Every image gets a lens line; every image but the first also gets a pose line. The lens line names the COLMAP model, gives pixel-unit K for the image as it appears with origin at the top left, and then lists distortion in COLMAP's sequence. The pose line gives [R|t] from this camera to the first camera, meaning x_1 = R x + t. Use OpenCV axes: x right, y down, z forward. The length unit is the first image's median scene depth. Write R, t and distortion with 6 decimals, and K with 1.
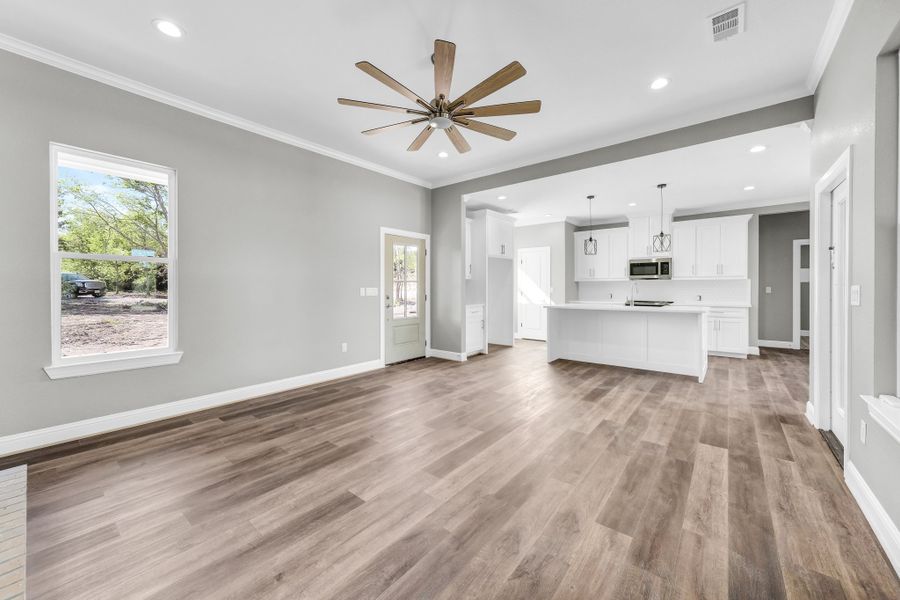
lens RADIAL K [[351.6, 0, 469.6], [0, 351.6, 293.3], [0, 0, 1]] dist [0.001464, 0.001277]
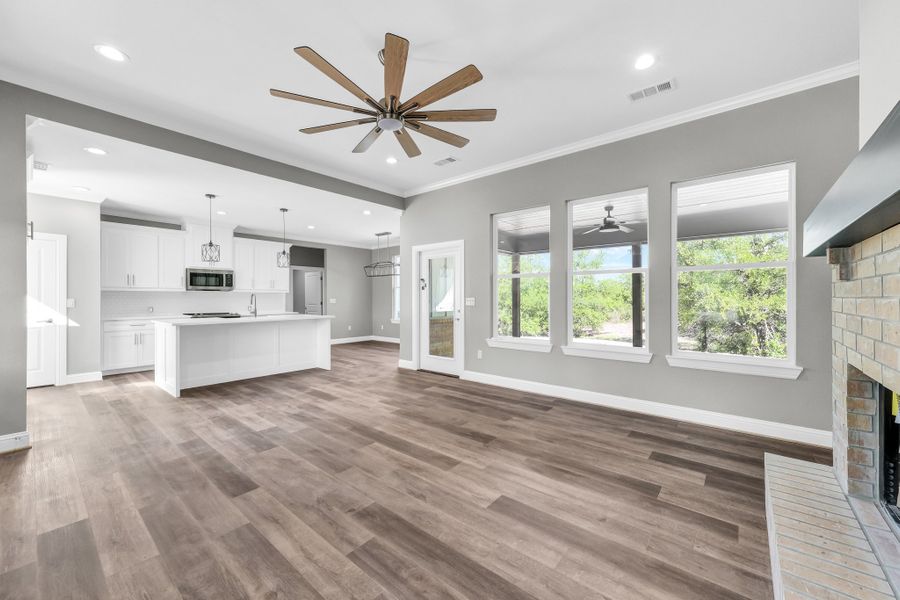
lens RADIAL K [[351.6, 0, 429.7], [0, 351.6, 298.6], [0, 0, 1]] dist [0.001464, 0.001277]
pose [[0.054005, 0.004121, 0.998532, -0.980654], [0.018331, 0.999819, -0.005118, -0.004882], [-0.998372, 0.018581, 0.053920, 0.814809]]
